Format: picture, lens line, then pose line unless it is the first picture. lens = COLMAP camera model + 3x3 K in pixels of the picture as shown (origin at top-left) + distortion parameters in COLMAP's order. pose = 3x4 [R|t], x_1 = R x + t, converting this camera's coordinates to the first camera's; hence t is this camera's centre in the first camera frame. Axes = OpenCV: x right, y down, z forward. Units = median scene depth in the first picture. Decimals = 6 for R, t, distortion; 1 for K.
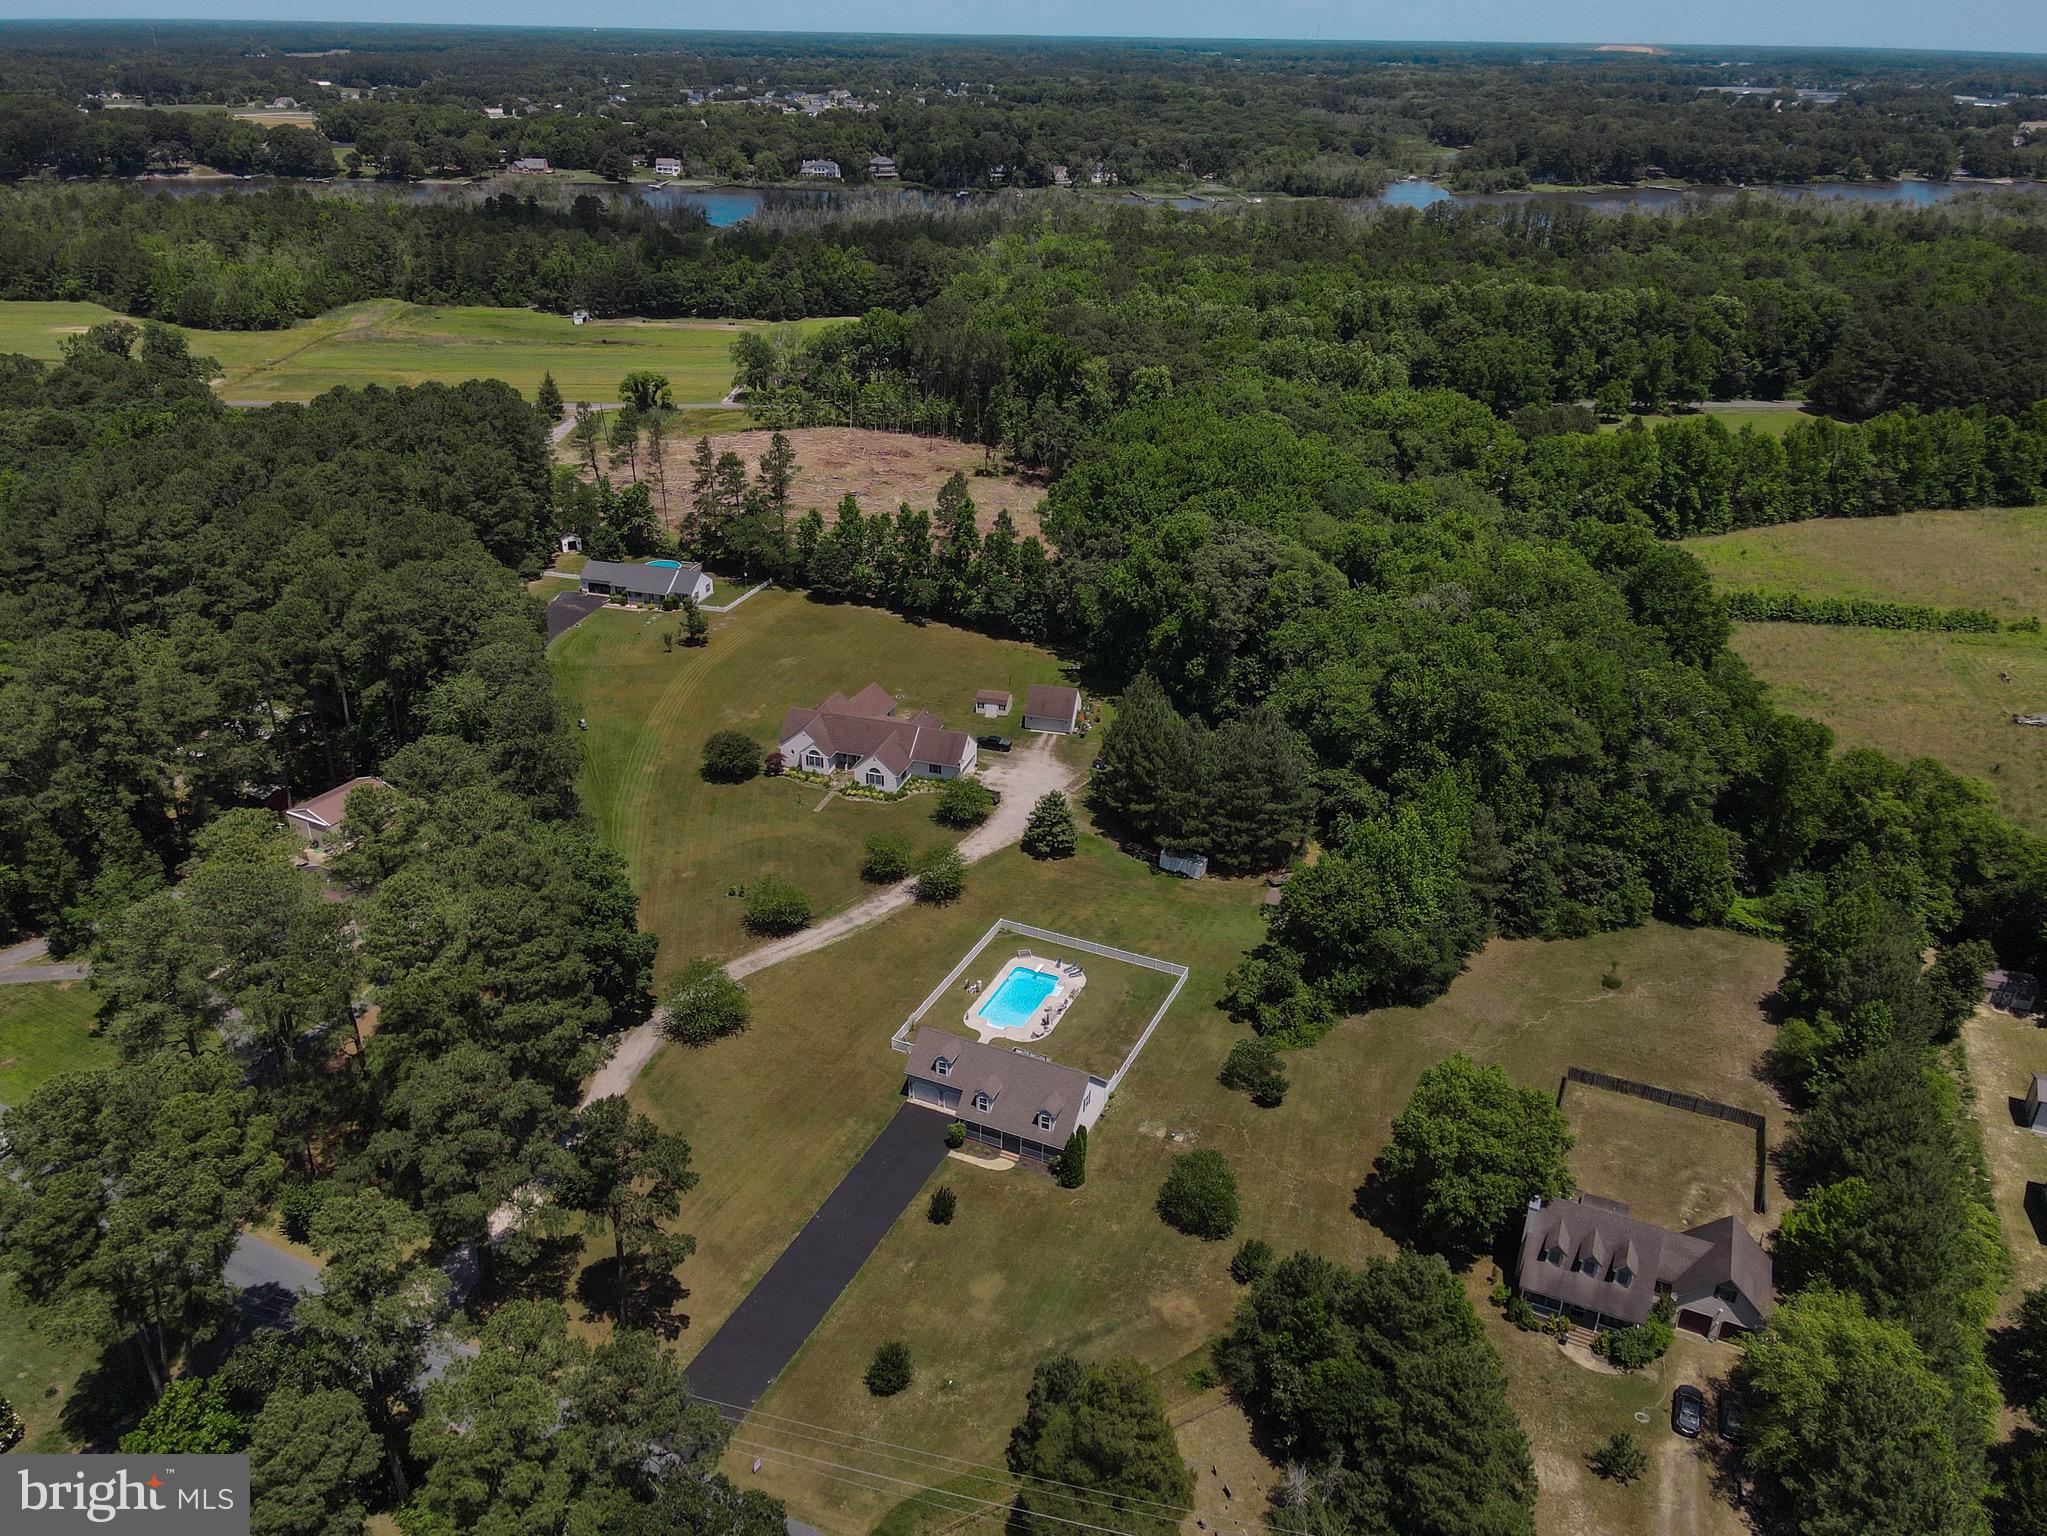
lens RADIAL K [[1486.6, 0, 1023.5], [0, 1486.6, 768.0], [0, 0, 1]] dist [0.007704, 0.007396]
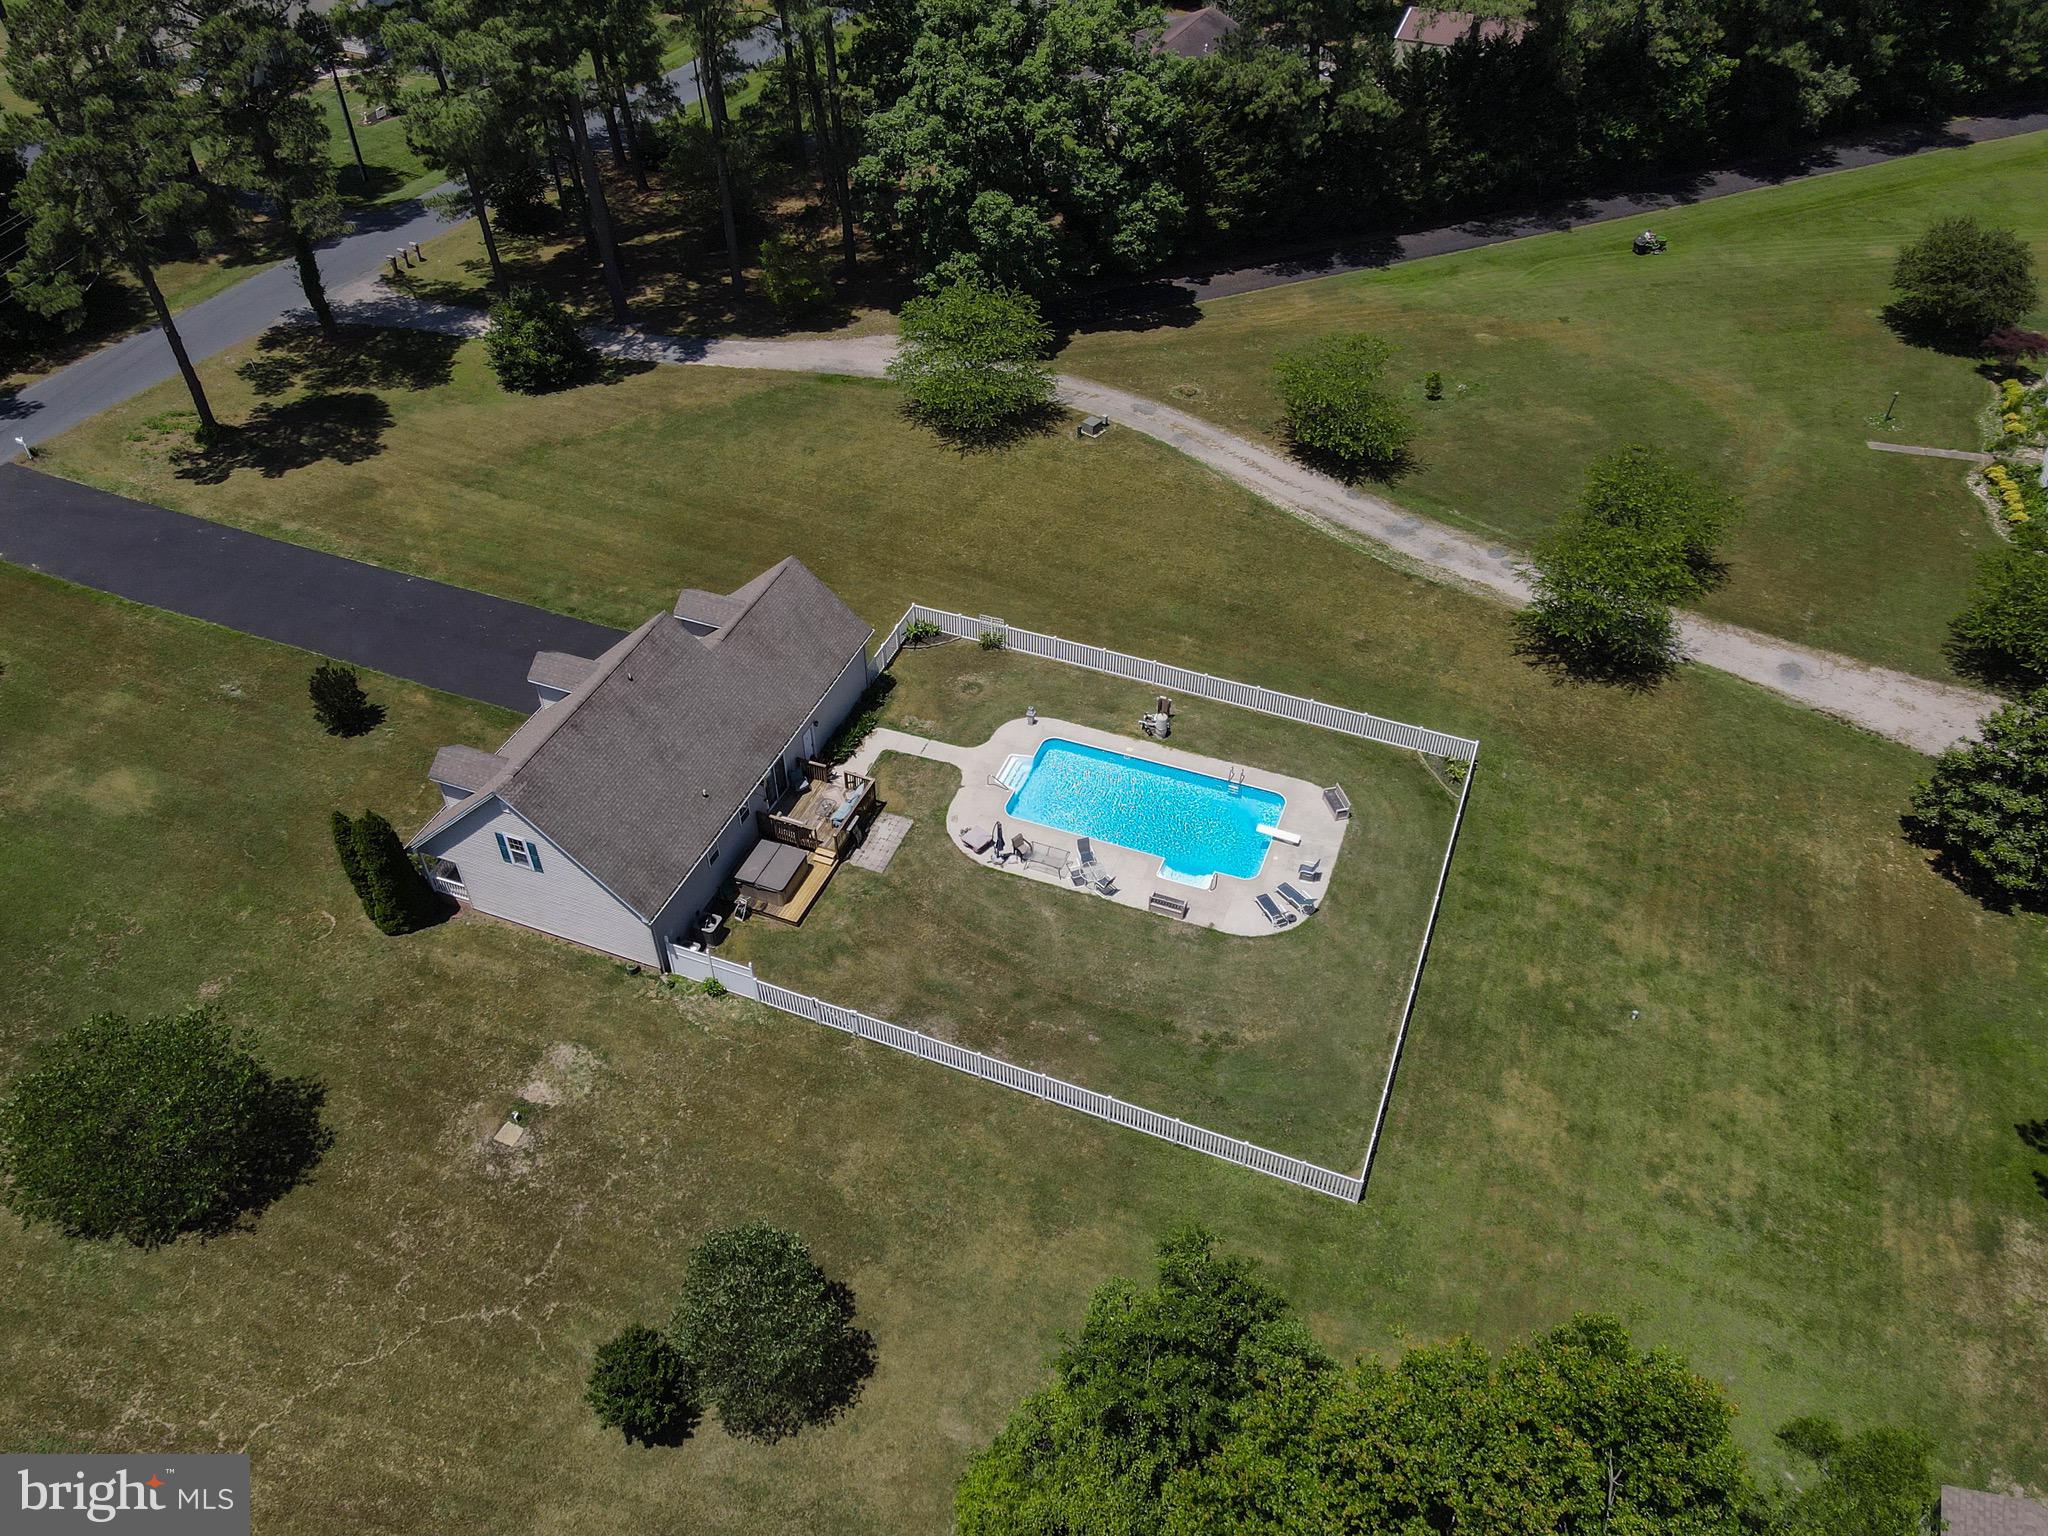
lens RADIAL K [[1487.4, 0, 1024.0], [0, 1487.4, 768.0], [0, 0, 1]] dist [0.007704, 0.007396]
pose [[0.066429, 0.670602, -0.738837, 0.278759], [-0.441926, 0.683659, 0.580786, -0.066006], [0.894588, 0.287930, 0.341771, 0.839761]]
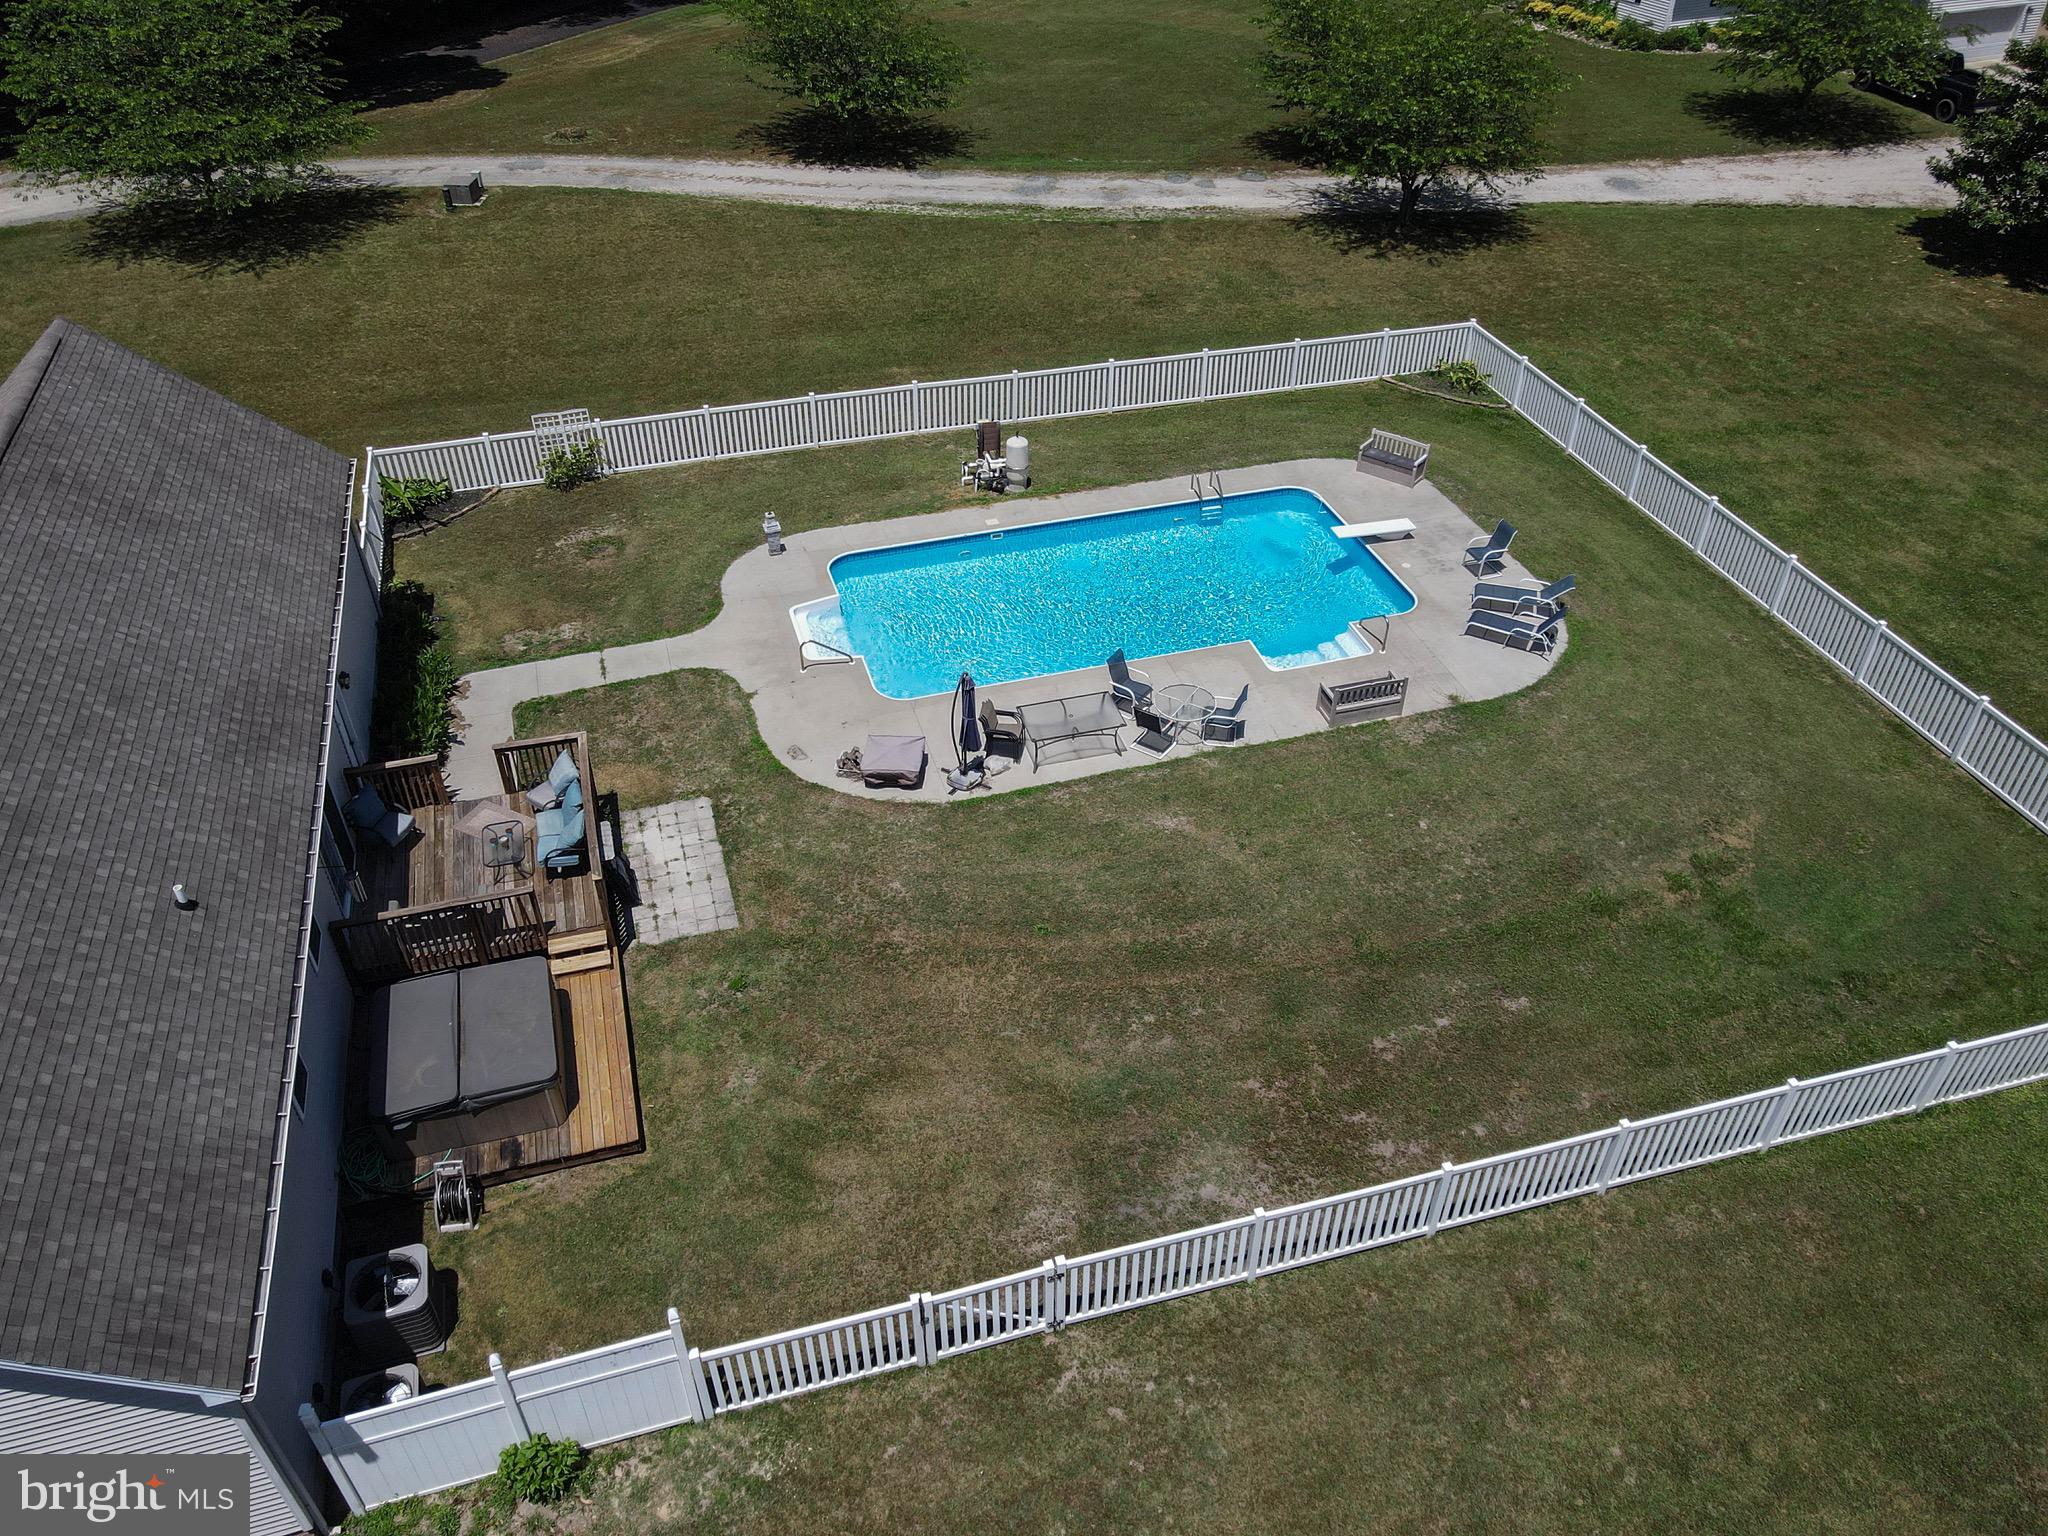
lens RADIAL K [[1487.4, 0, 1024.0], [0, 1487.4, 768.0], [0, 0, 1]] dist [0.007704, 0.007396]
pose [[0.660201, 0.472308, -0.584004, 0.111130], [-0.332001, 0.880966, 0.337155, 0.115093], [0.673729, -0.028701, 0.738421, 0.857512]]
